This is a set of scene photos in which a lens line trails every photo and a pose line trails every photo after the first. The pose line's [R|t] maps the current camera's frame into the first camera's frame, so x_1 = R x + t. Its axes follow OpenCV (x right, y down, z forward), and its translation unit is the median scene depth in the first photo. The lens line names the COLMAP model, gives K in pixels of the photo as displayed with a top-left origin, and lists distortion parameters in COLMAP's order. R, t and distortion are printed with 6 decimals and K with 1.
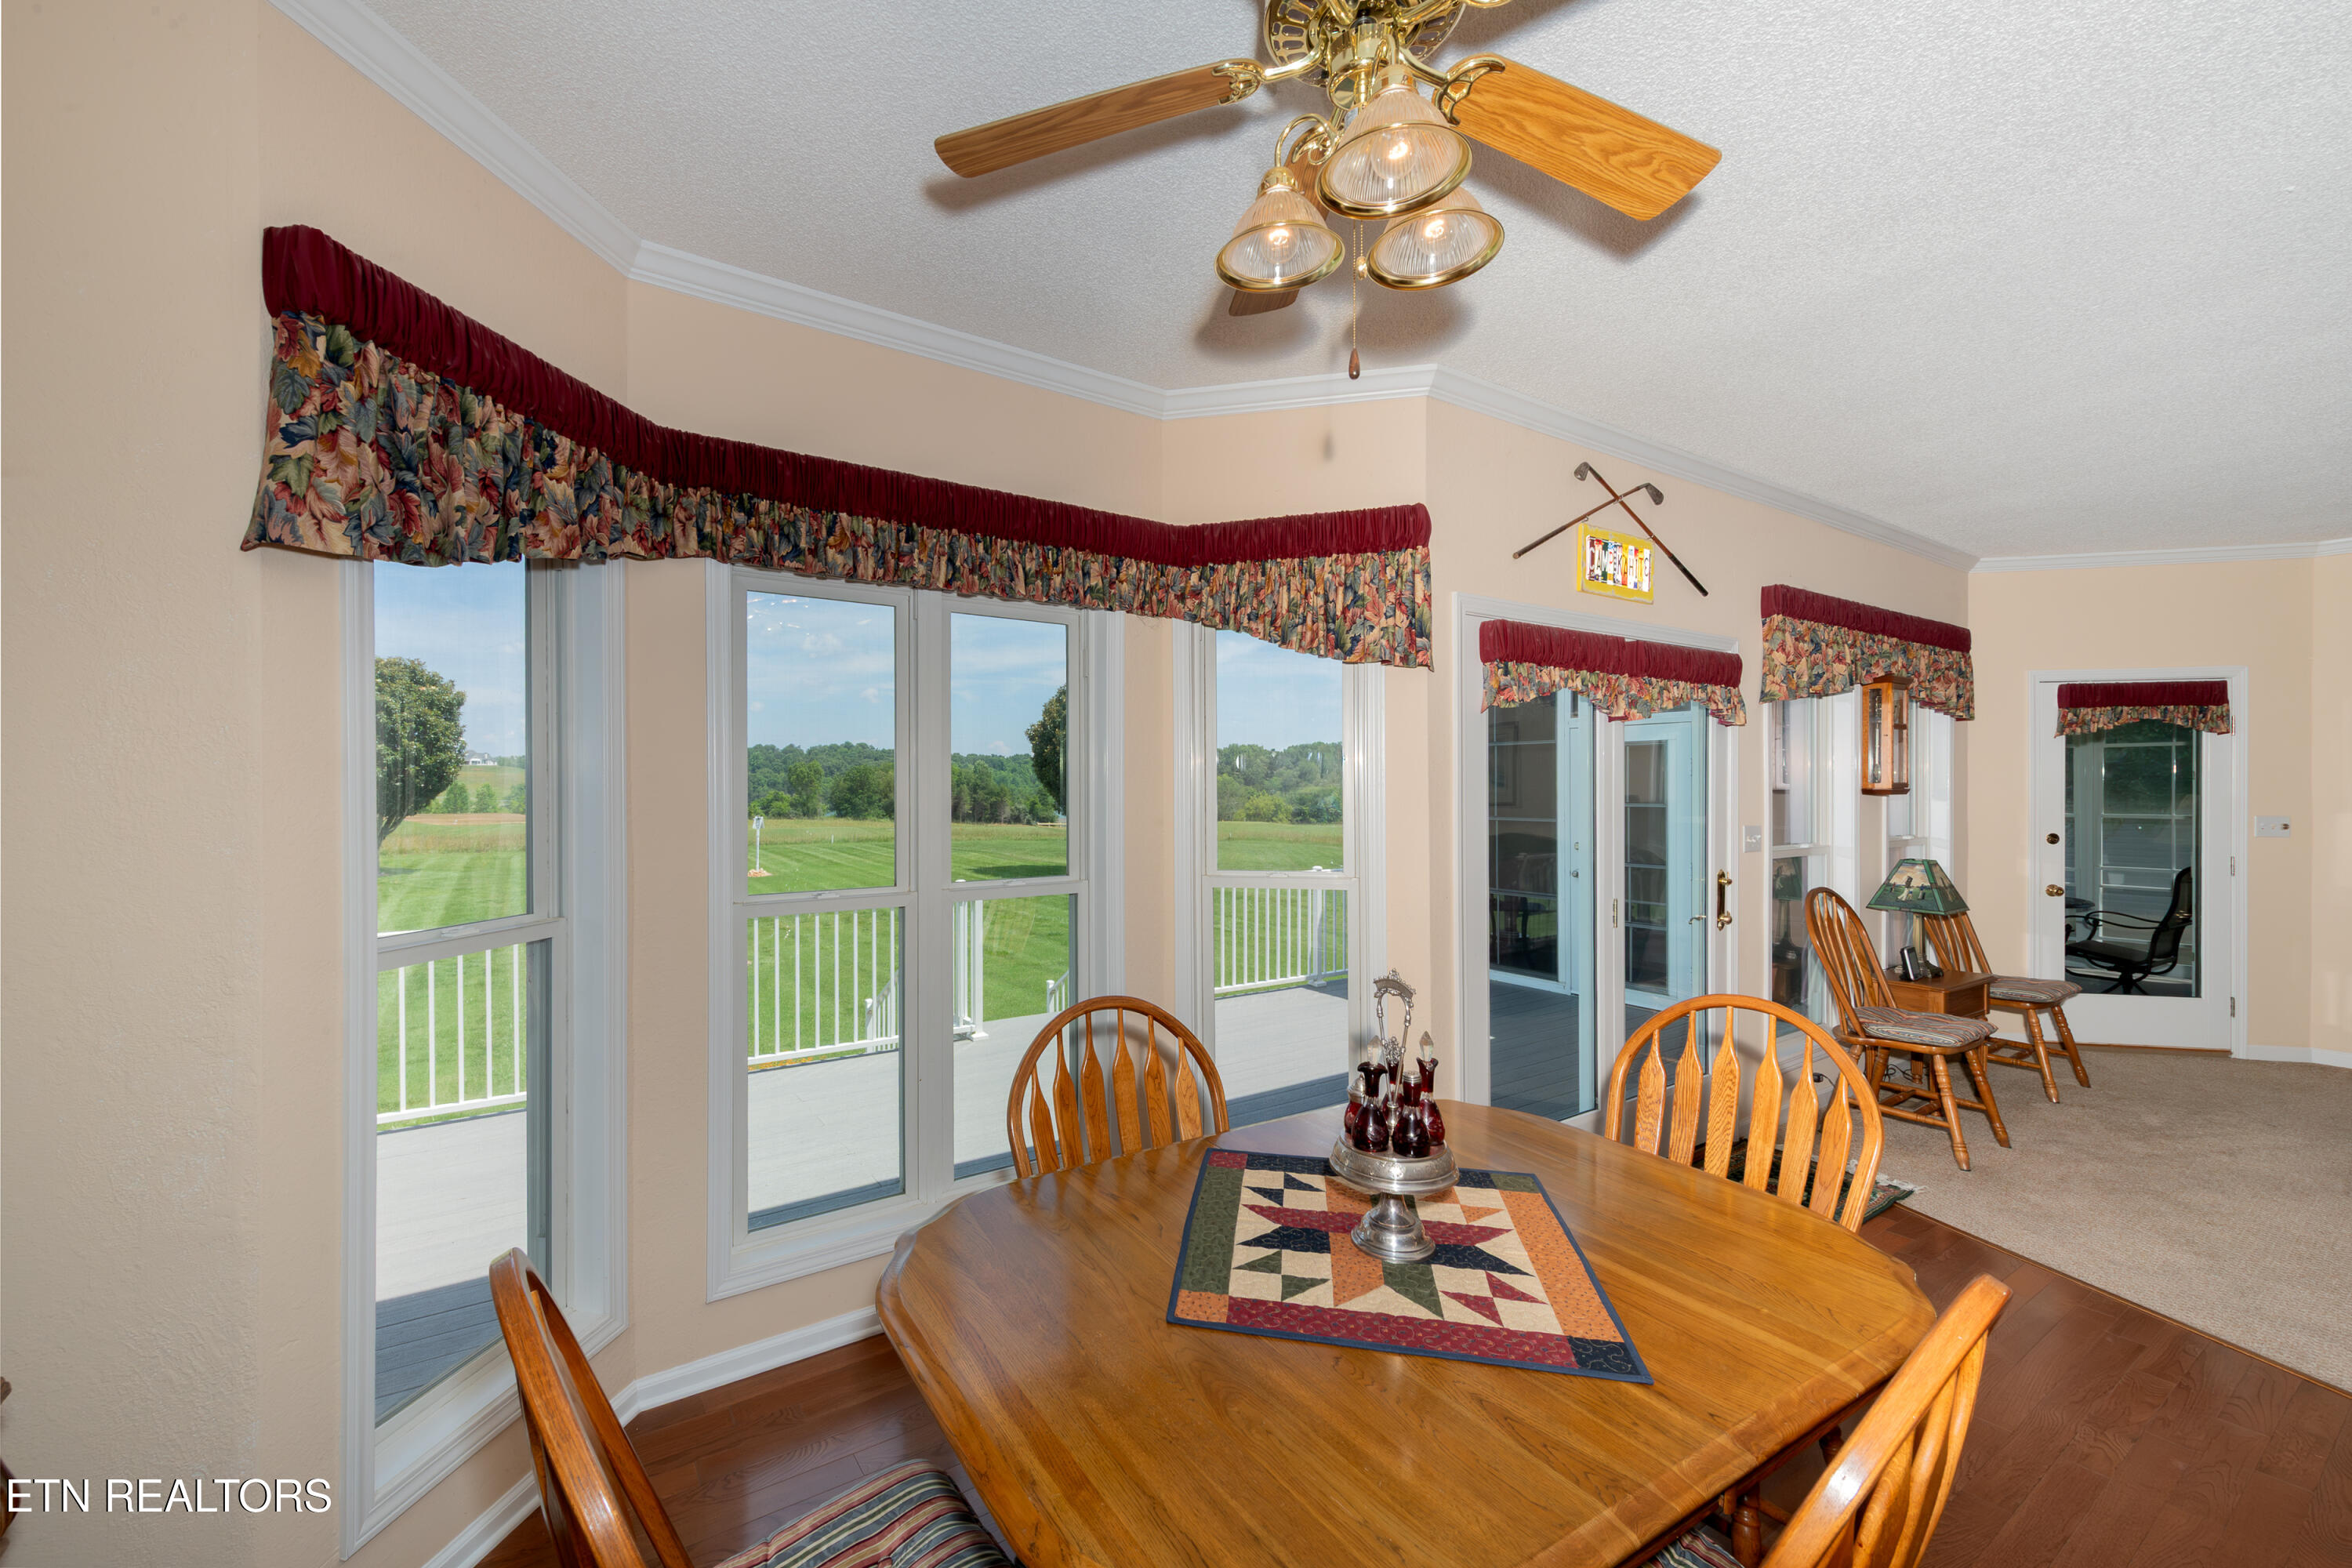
lens RADIAL K [[971.9, 0, 1029.7], [0, 971.9, 797.2], [0, 0, 1]] dist [0.015600, -0.000114]
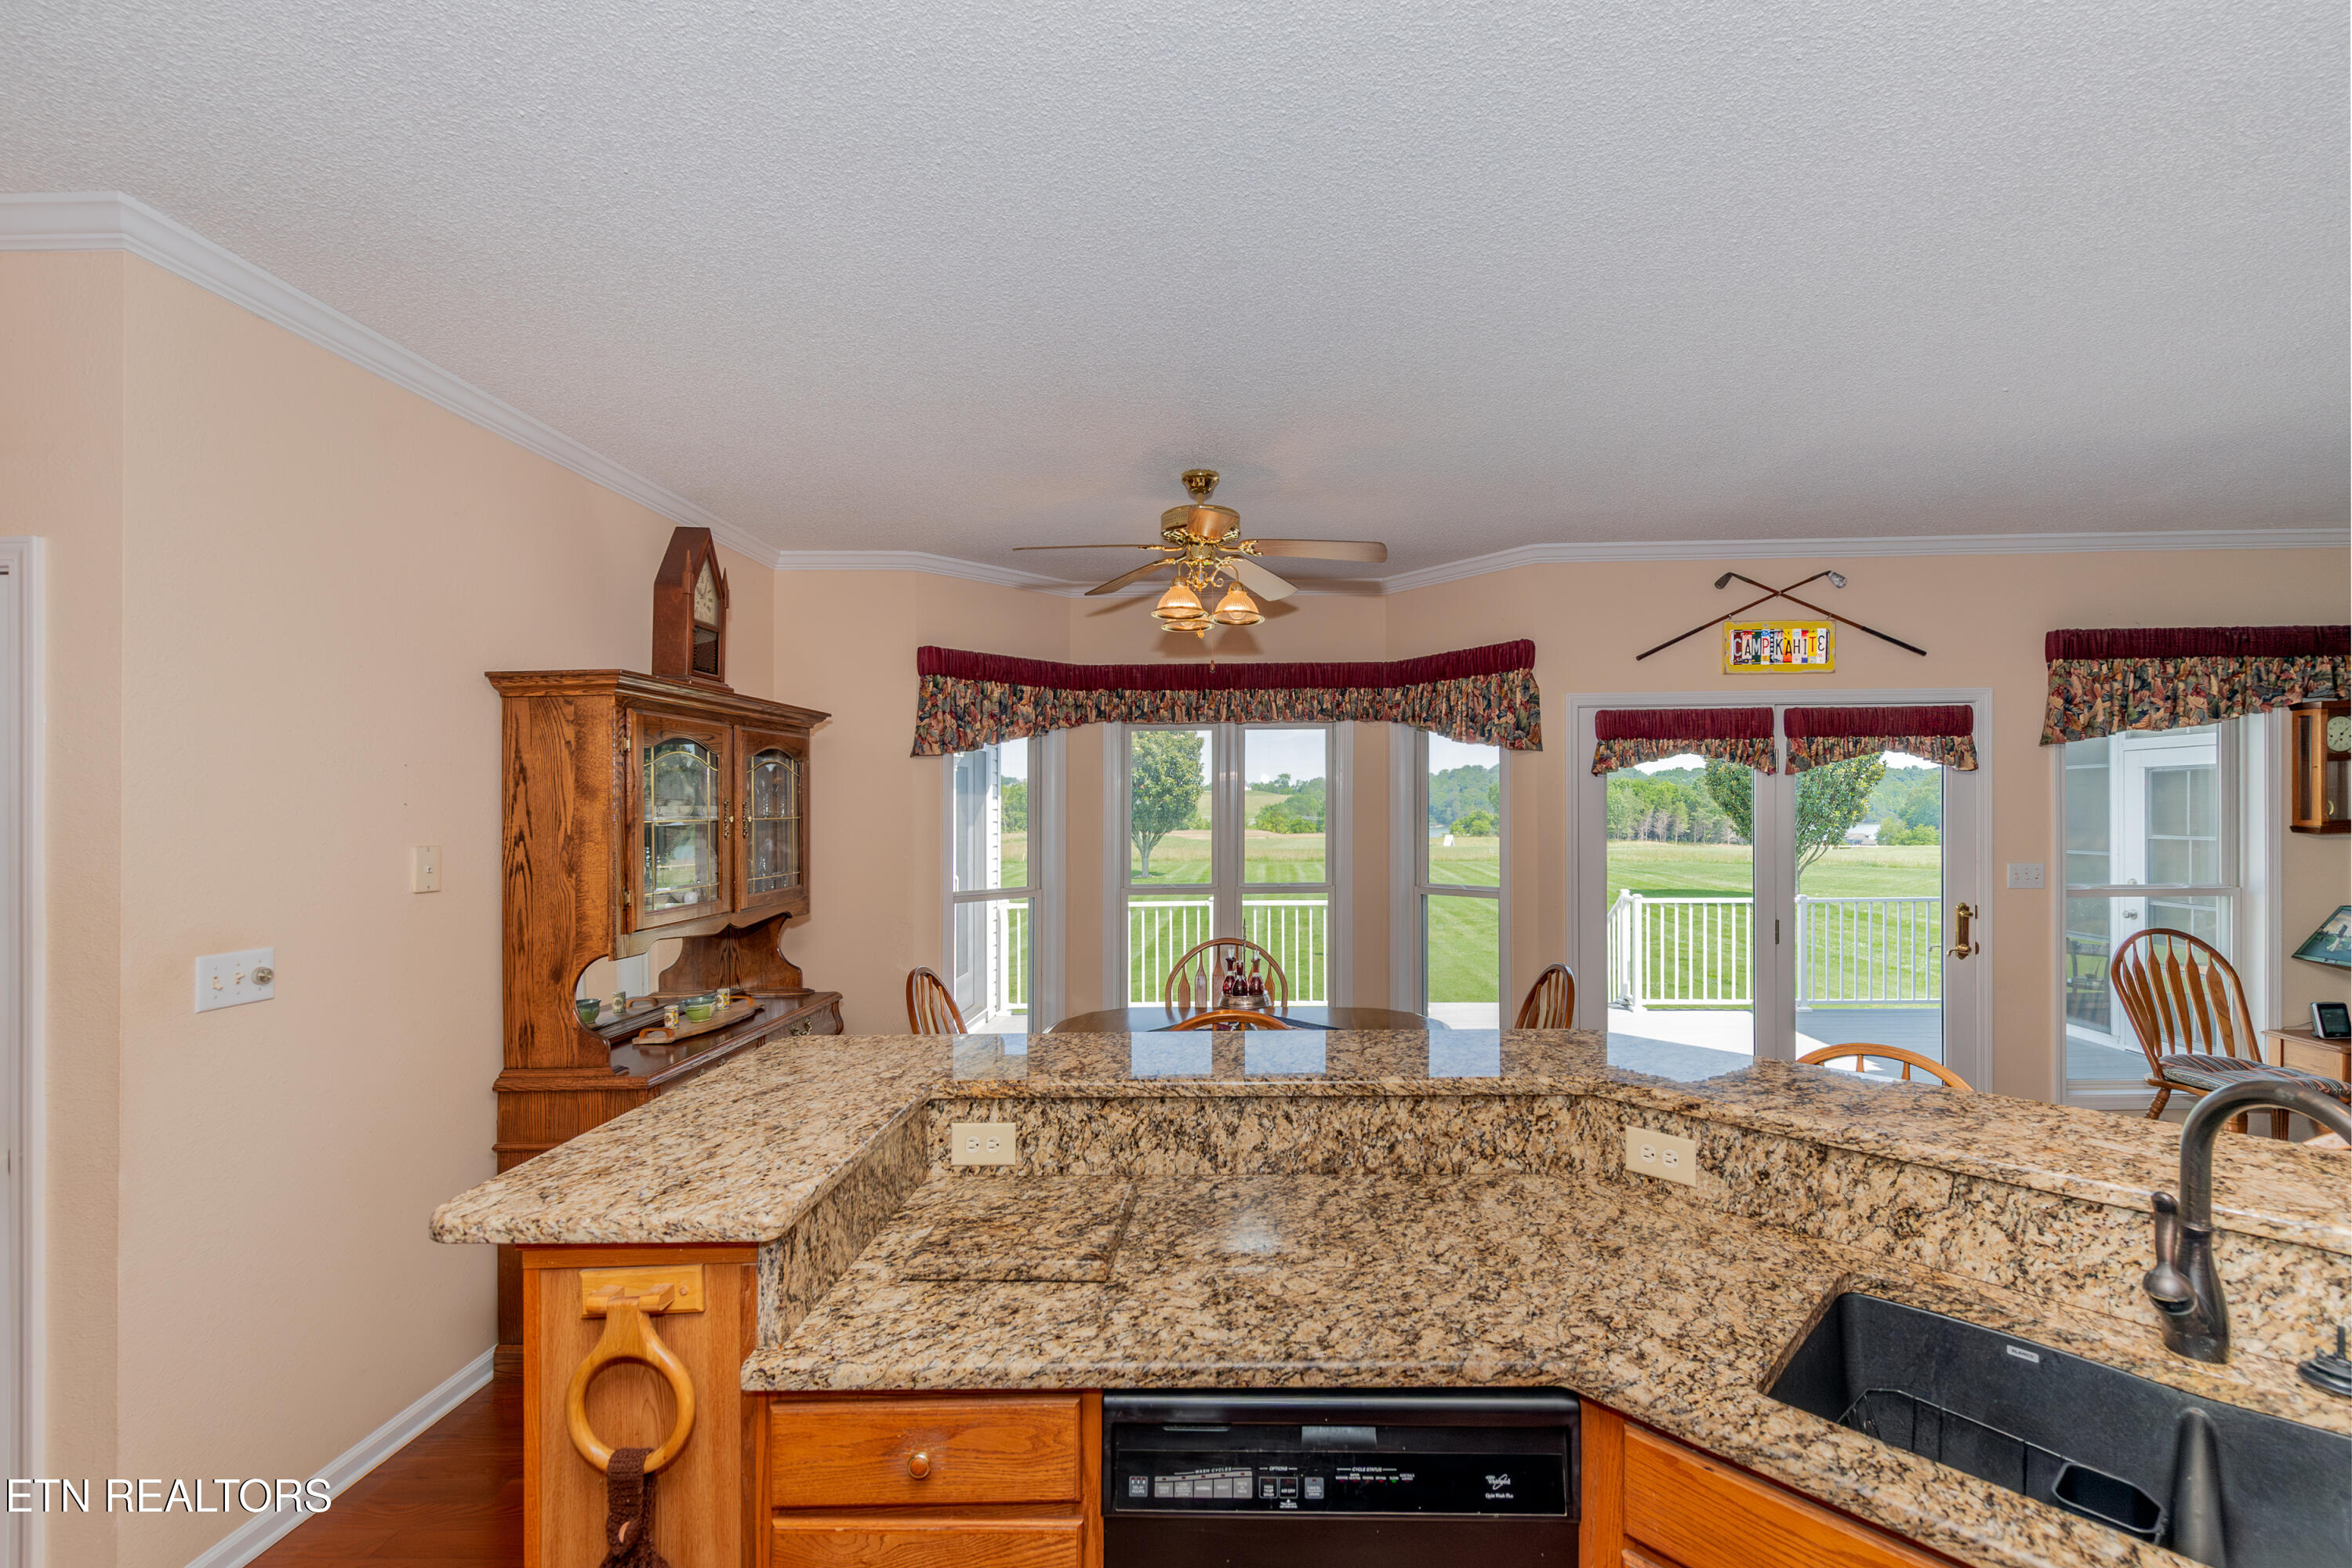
lens RADIAL K [[1037.7, 0, 1212.2], [0, 1037.7, 810.9], [0, 0, 1]] dist [0.007513, 0.000215]
pose [[0.825634, -0.004166, -0.564191, 0.871563], [0.004900, 0.999988, -0.000214, -0.041336], [0.564185, -0.002587, 0.825645, -0.549654]]
